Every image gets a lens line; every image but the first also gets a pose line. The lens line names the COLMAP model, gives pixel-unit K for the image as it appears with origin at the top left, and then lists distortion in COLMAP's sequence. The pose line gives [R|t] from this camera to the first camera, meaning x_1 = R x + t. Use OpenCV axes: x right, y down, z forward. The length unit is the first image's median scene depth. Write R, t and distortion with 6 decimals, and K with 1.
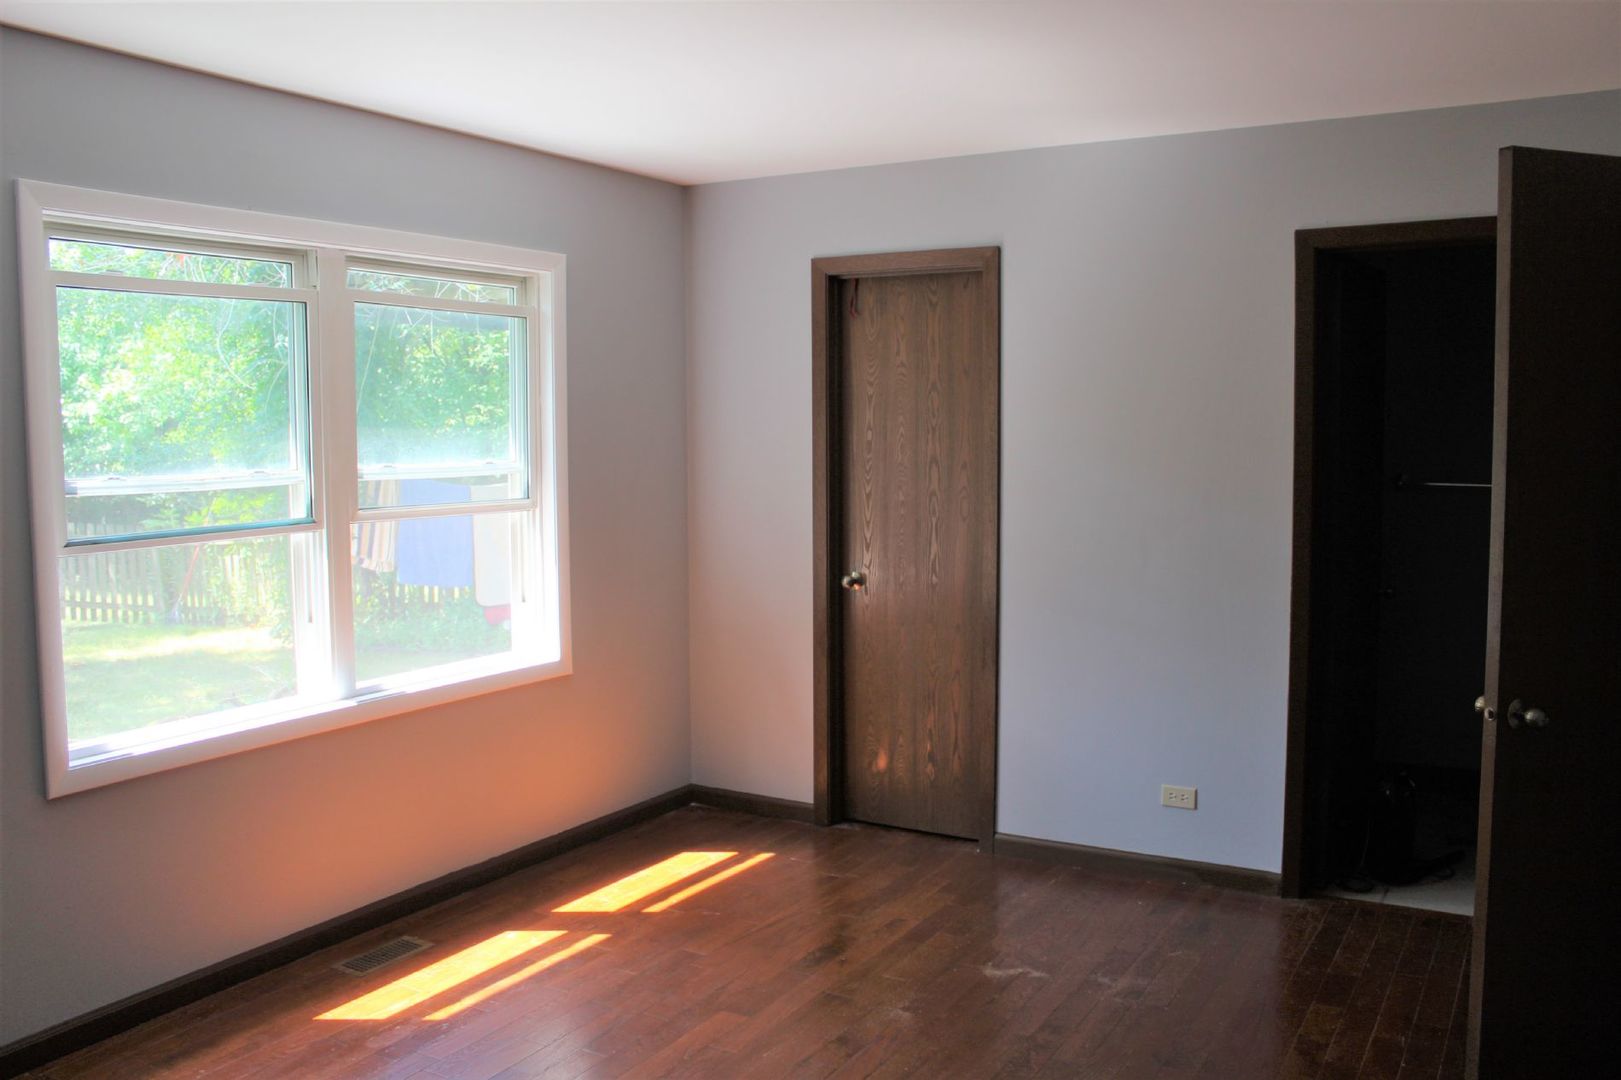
lens RADIAL K [[1365.6, 0, 810.5], [0, 1365.6, 540.0], [0, 0, 1]] dist [-0.152851, 0.134701]
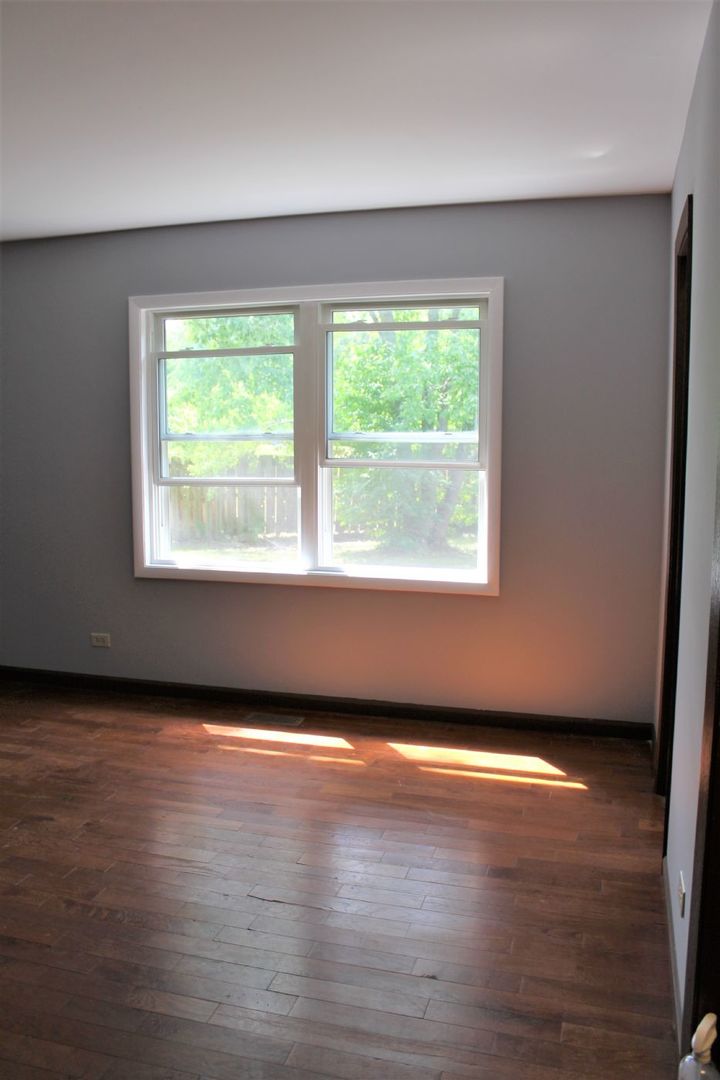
lens RADIAL K [[909.8, 0, 360.0], [0, 909.8, 540.0], [0, 0, 1]] dist [-0.152851, 0.134701]
pose [[0.243667, 0.131742, -0.960870, 0.695927], [-0.081110, 0.990029, 0.115171, -0.051370], [0.966461, 0.049872, 0.251923, 0.706939]]
